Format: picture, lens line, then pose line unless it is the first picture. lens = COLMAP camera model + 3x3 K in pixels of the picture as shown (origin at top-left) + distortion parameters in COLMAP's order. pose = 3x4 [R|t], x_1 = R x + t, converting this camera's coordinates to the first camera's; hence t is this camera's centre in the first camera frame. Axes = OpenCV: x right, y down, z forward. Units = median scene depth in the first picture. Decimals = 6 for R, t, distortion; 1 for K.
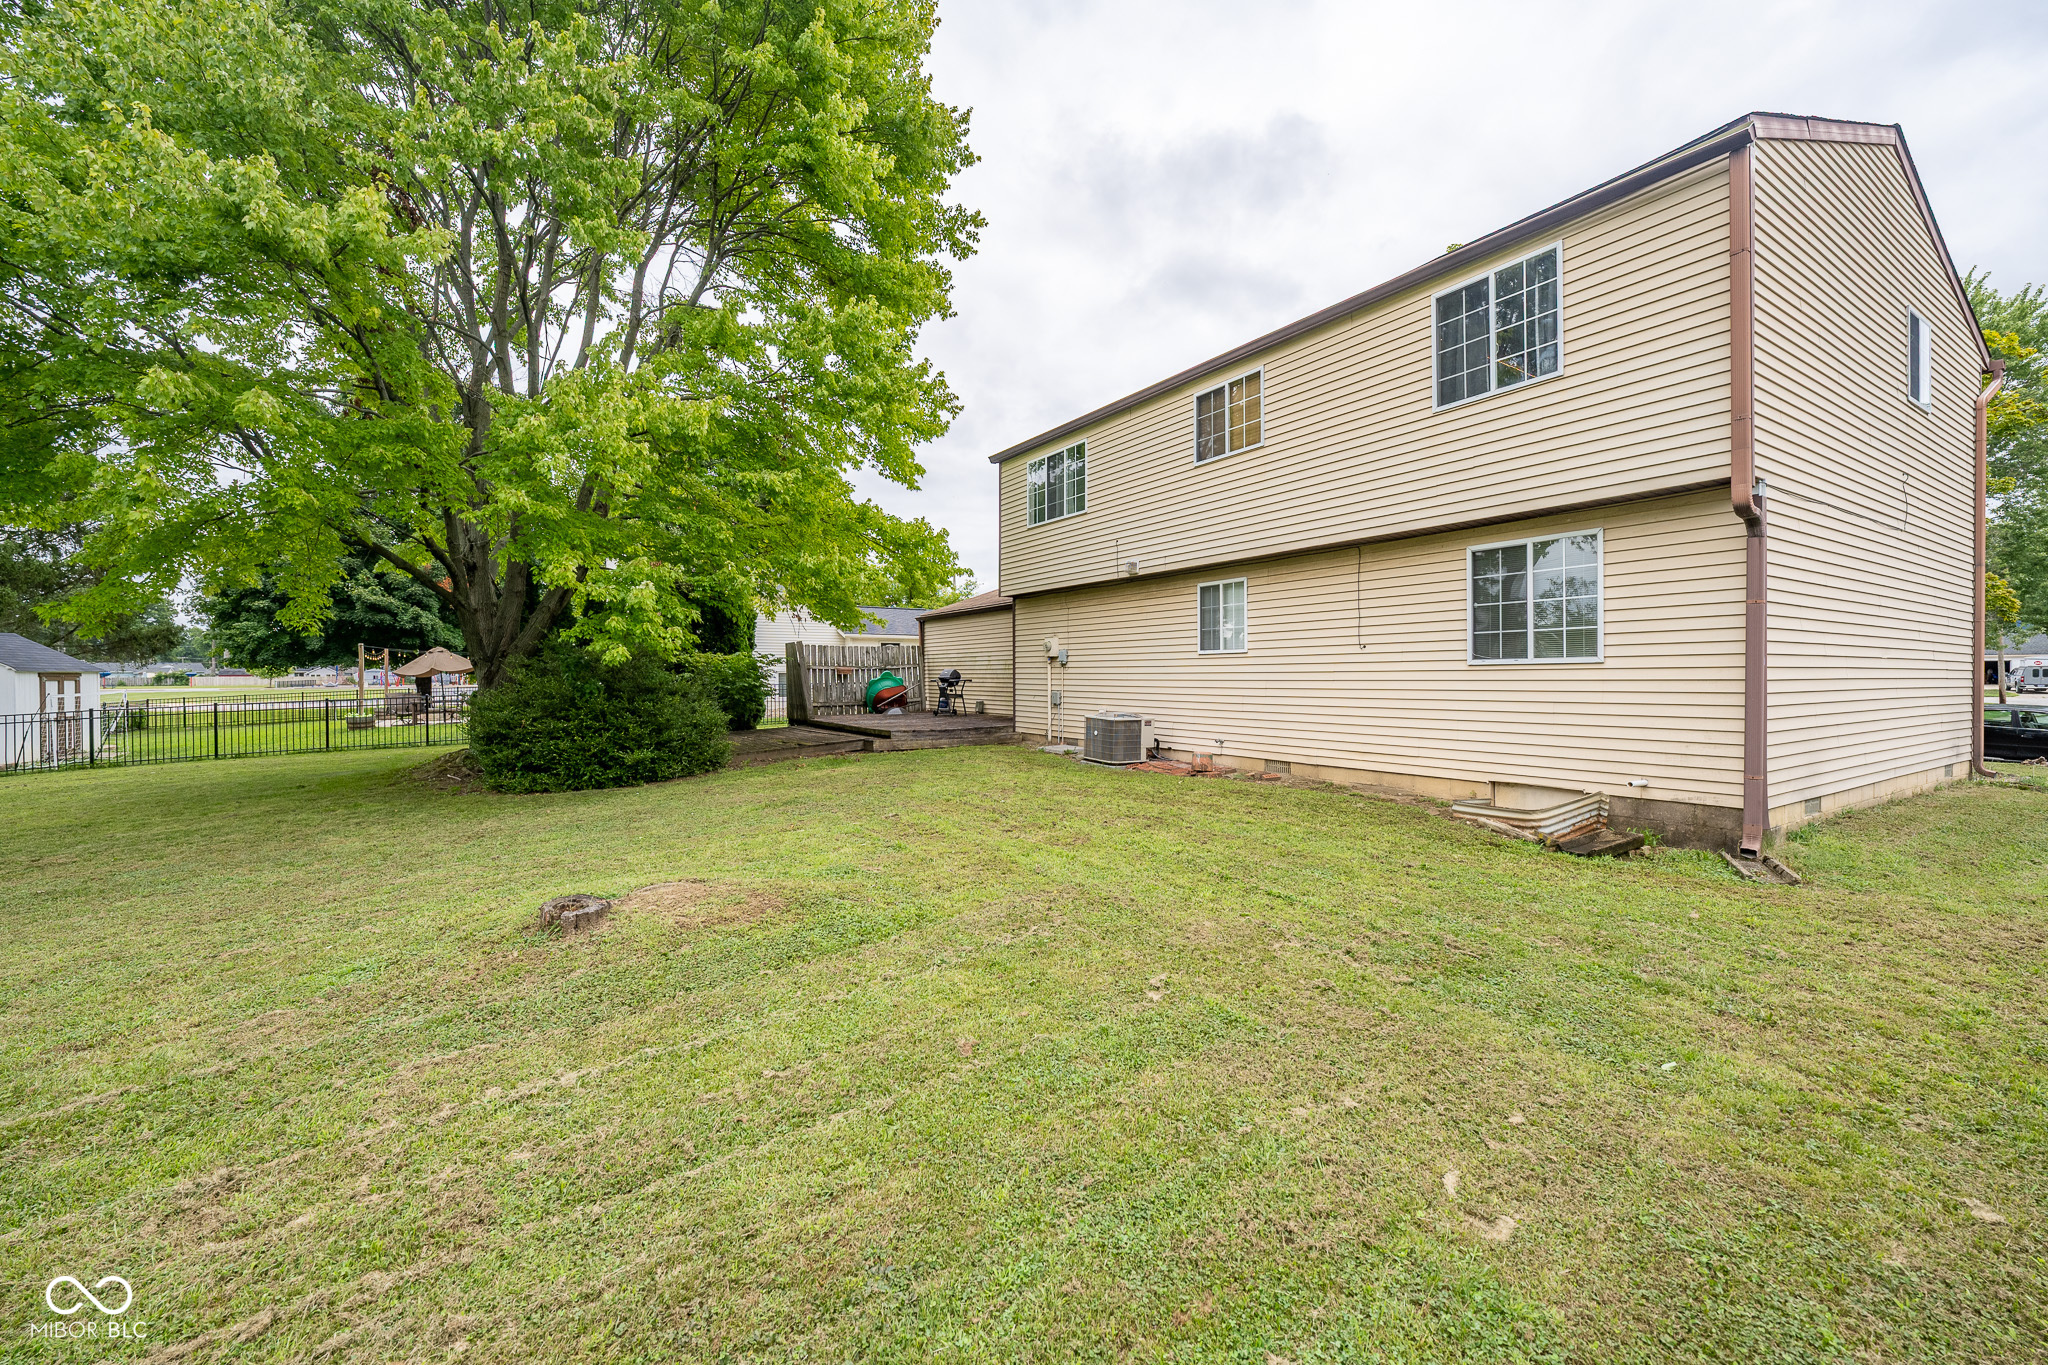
lens RADIAL K [[811.0, 0, 1028.8], [0, 811.0, 672.7], [0, 0, 1]] dist [0.001671, -0.000077]
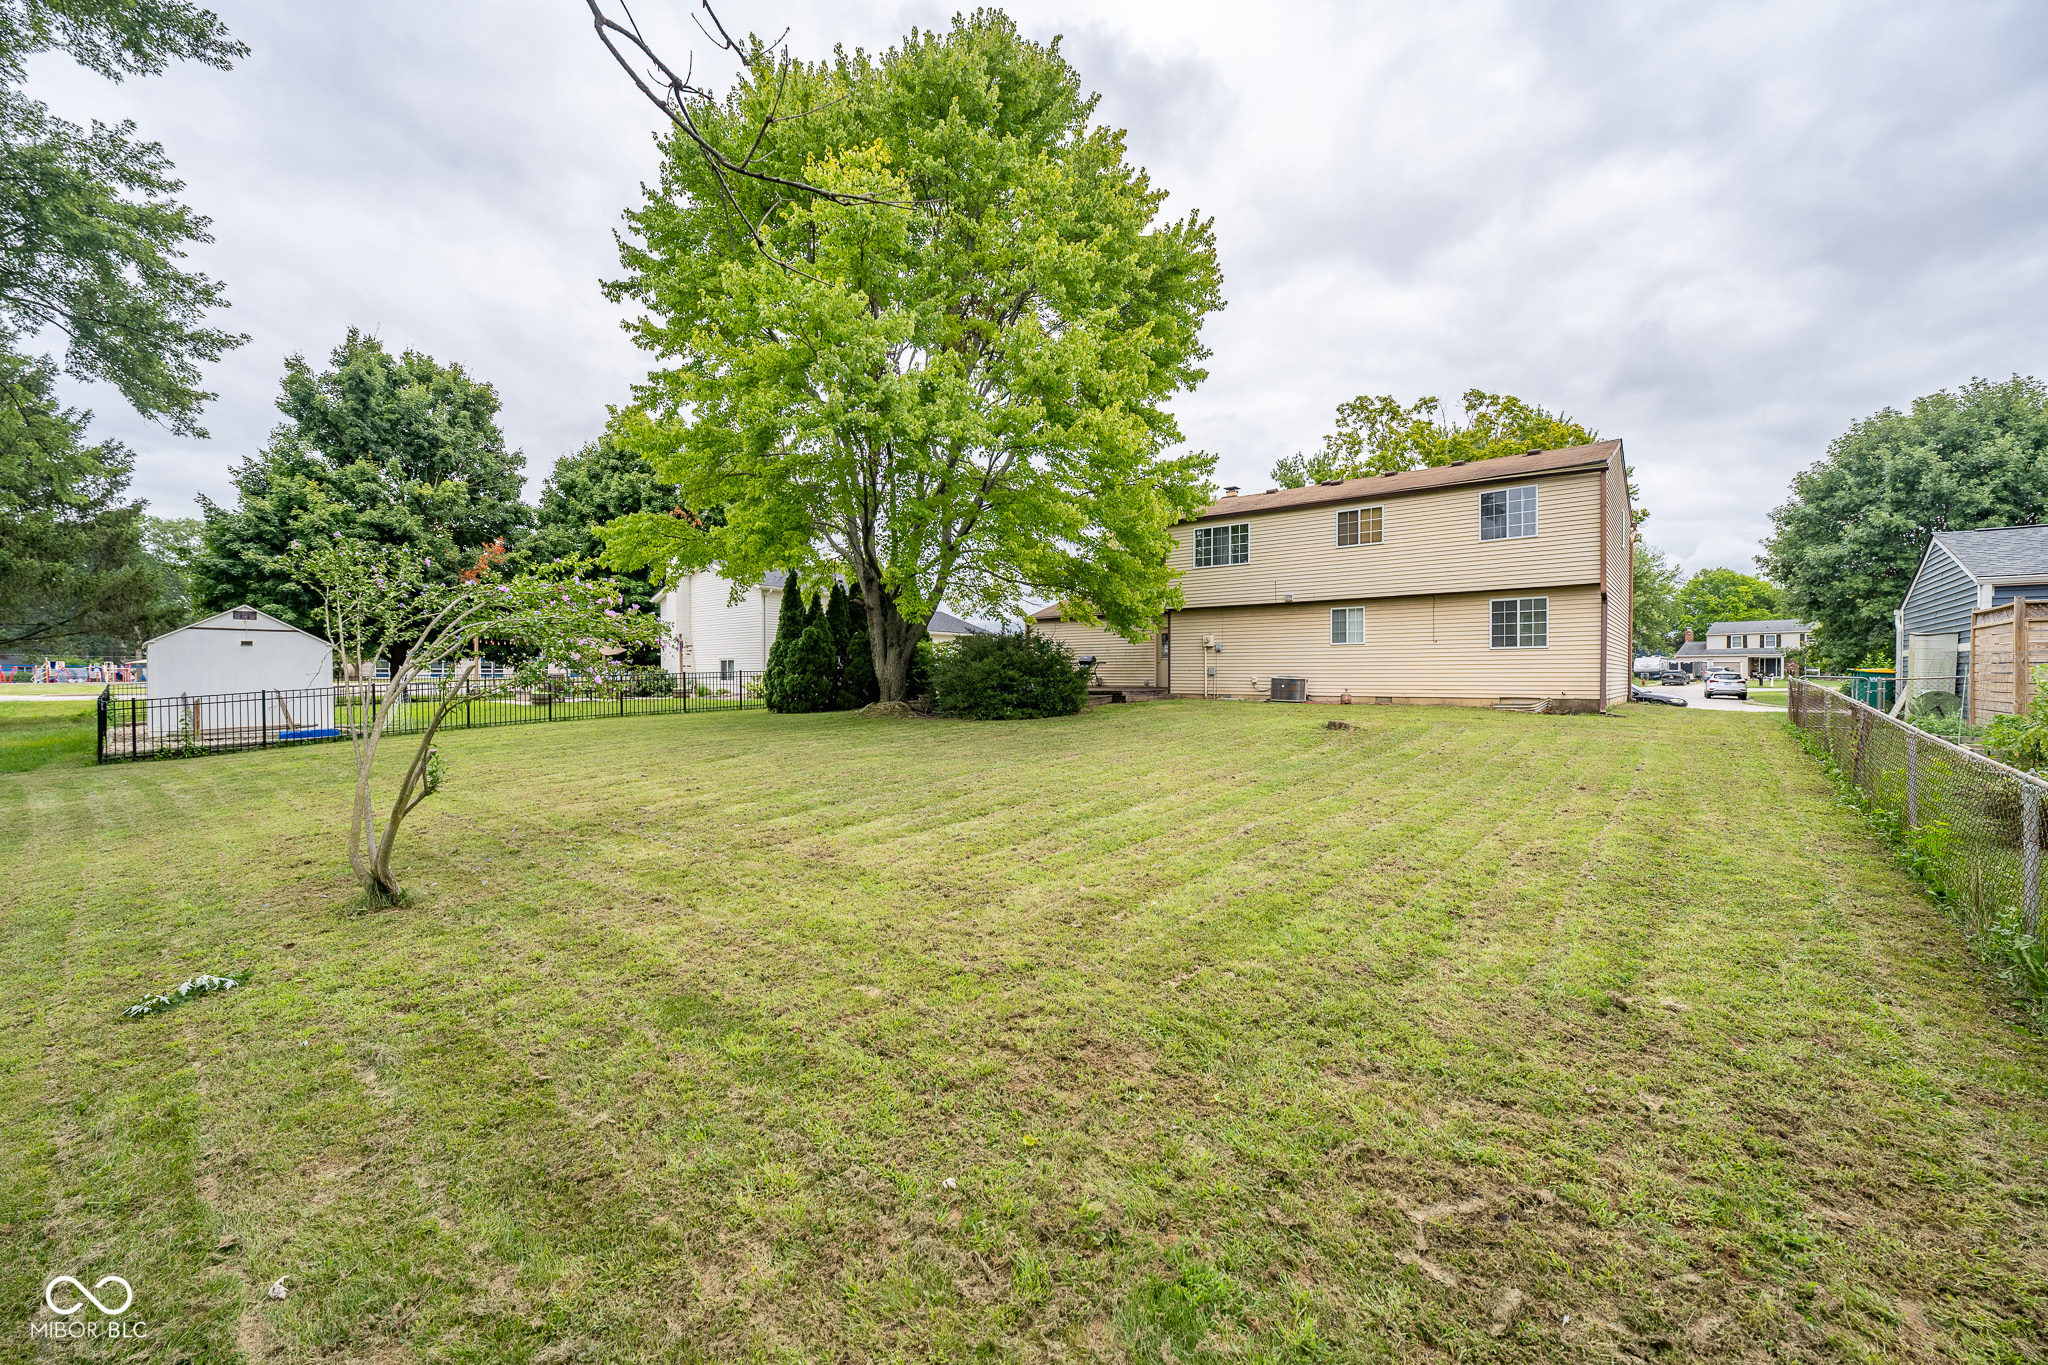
lens RADIAL K [[811.0, 0, 1013.7], [0, 811.0, 689.2], [0, 0, 1]] dist [0.001671, -0.000077]
pose [[0.989521, -0.004961, 0.144305, -0.844500], [0.000602, 0.999543, 0.030232, 0.024252], [-0.144389, -0.029828, 0.989071, -0.821040]]
